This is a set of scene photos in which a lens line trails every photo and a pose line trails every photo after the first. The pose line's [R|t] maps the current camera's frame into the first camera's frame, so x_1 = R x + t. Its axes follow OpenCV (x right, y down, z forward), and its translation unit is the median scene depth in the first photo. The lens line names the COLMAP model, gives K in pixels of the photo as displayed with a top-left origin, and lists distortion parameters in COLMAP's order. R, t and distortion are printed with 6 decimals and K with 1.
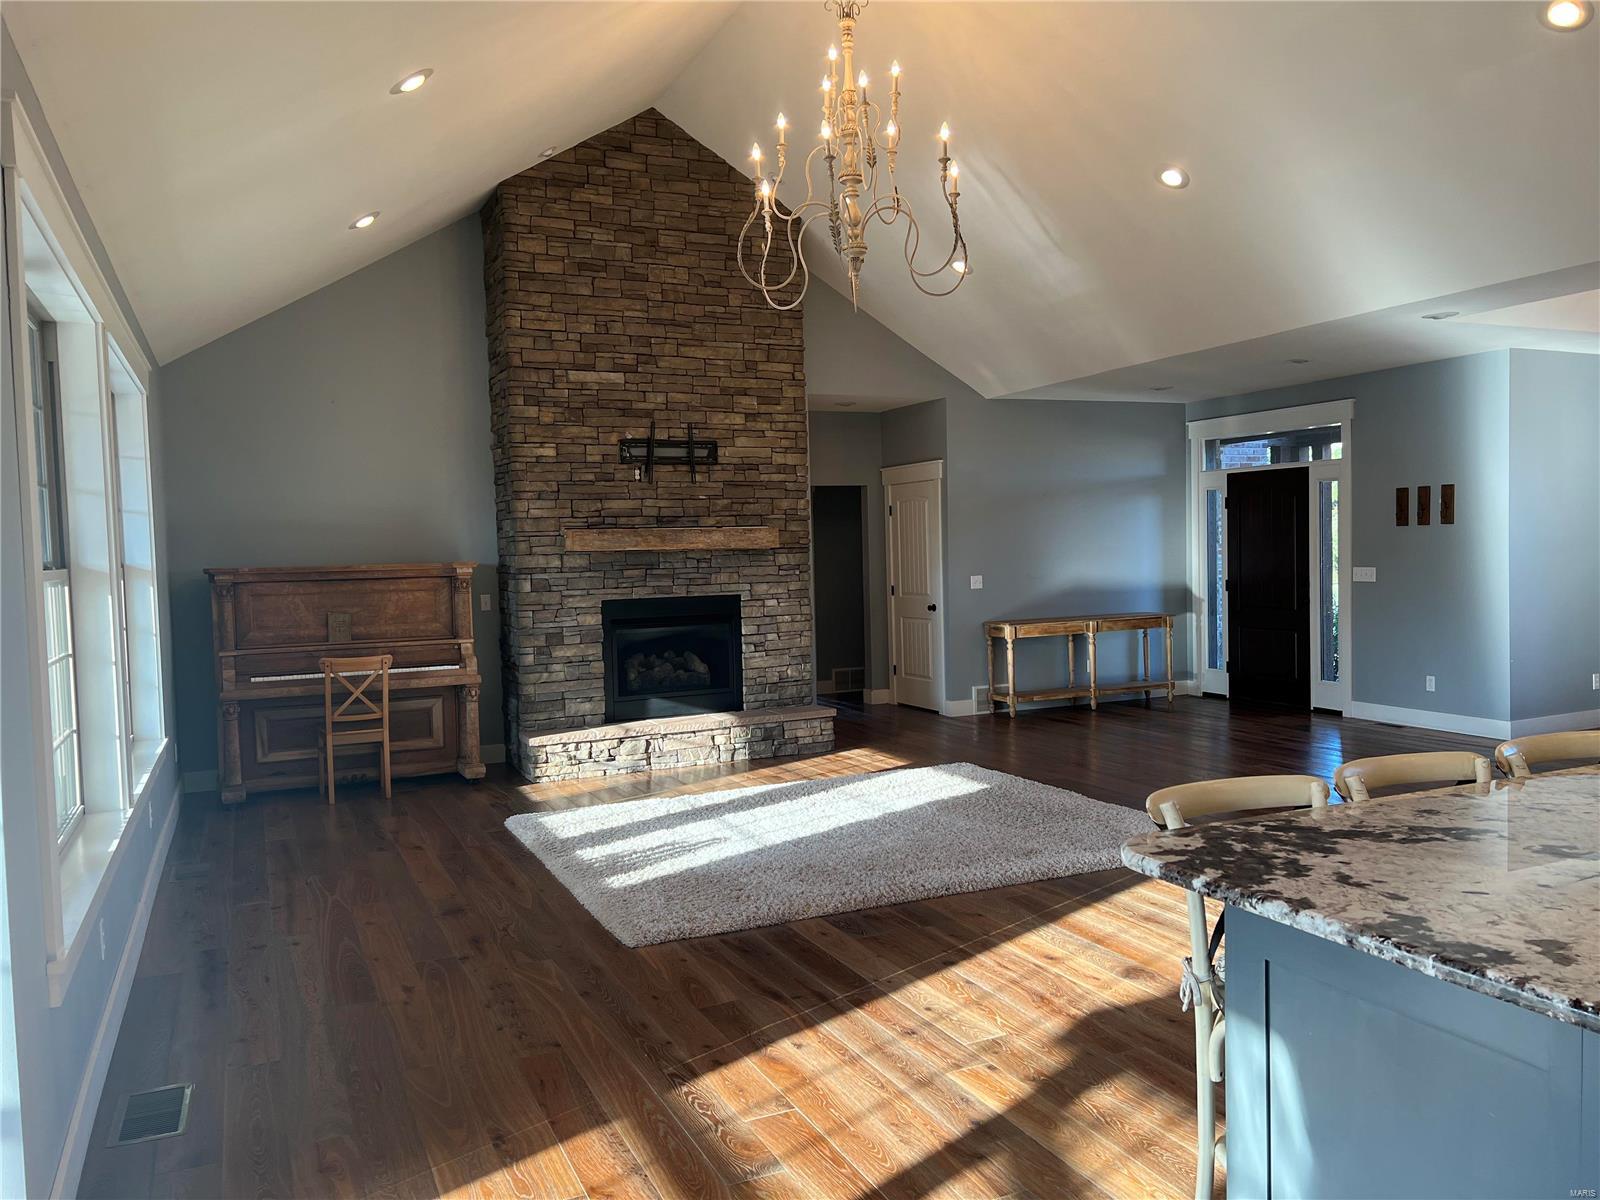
lens RADIAL K [[1203.4, 0, 800.0], [0, 1203.4, 600.0], [0, 0, 1]] dist [0.126476, -0.222186]
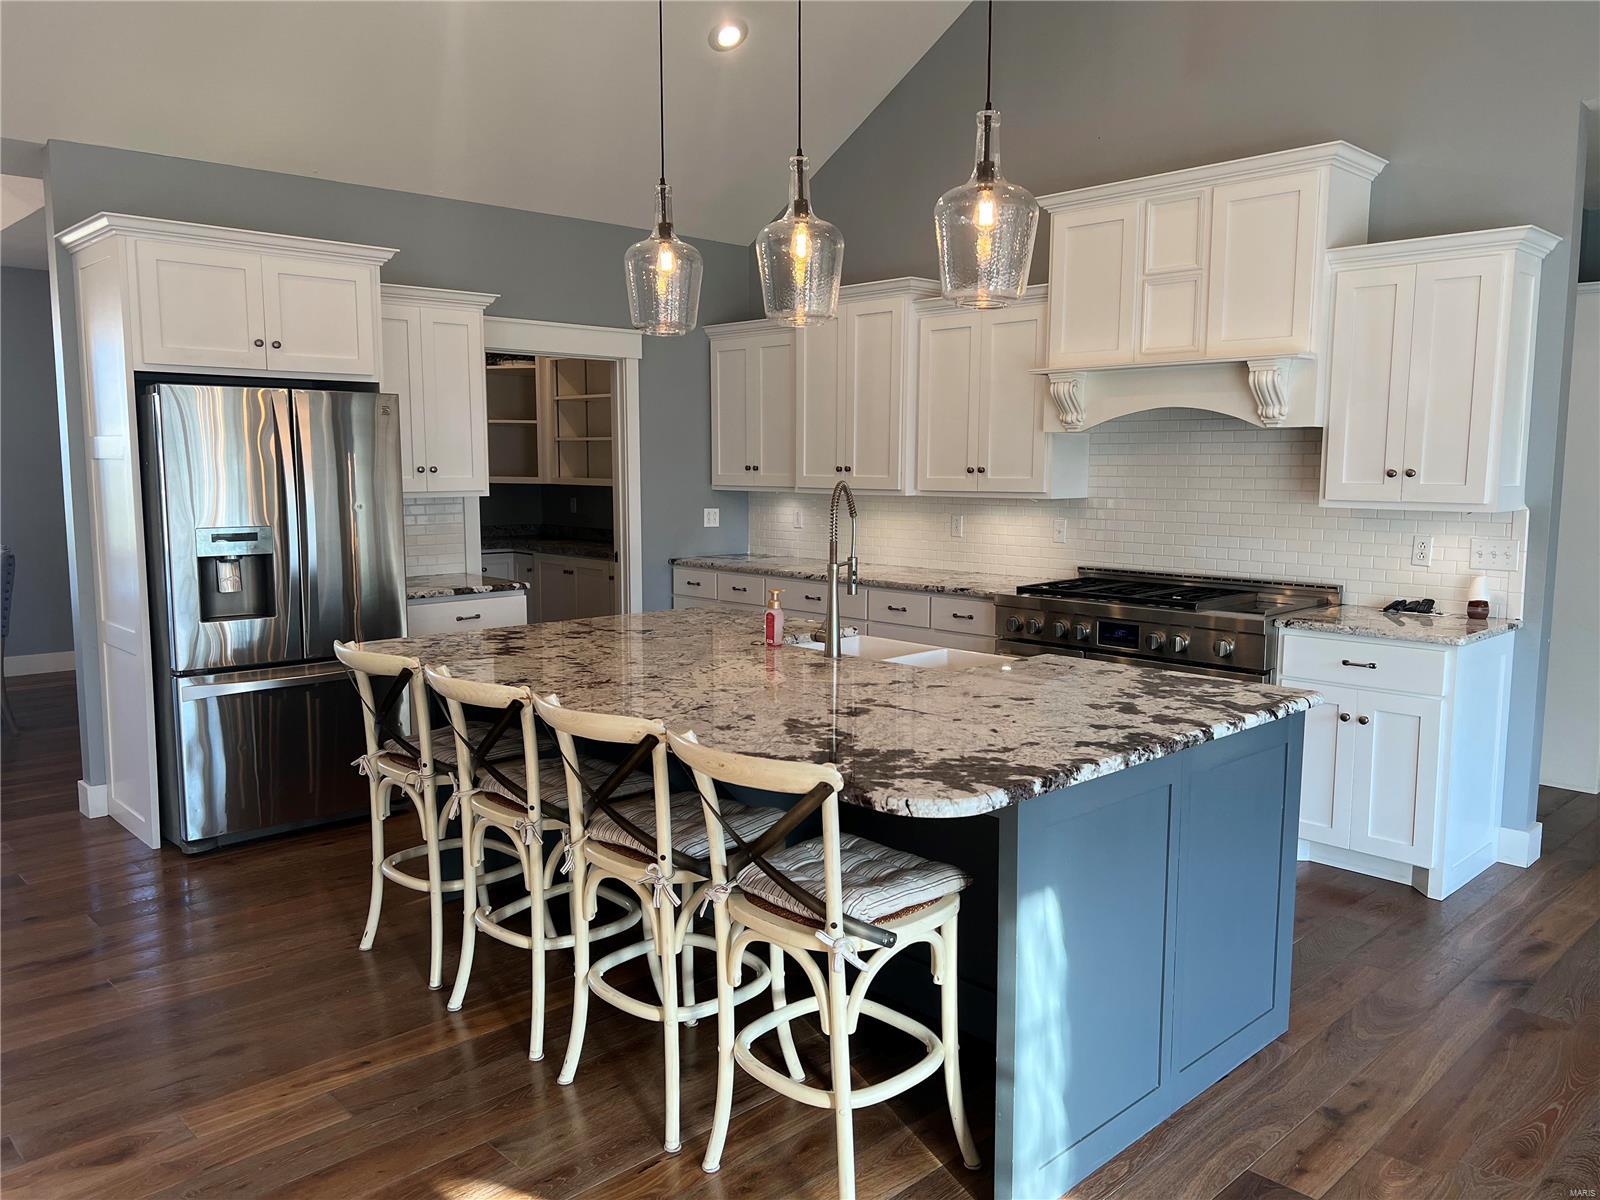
lens RADIAL K [[1203.4, 0, 800.0], [0, 1203.4, 600.0], [0, 0, 1]] dist [0.126476, -0.222186]
pose [[-0.323599, -0.082839, 0.942561, -0.581082], [0.051213, 0.993167, 0.104869, -0.055146], [-0.944807, 0.082207, -0.317145, 1.459784]]
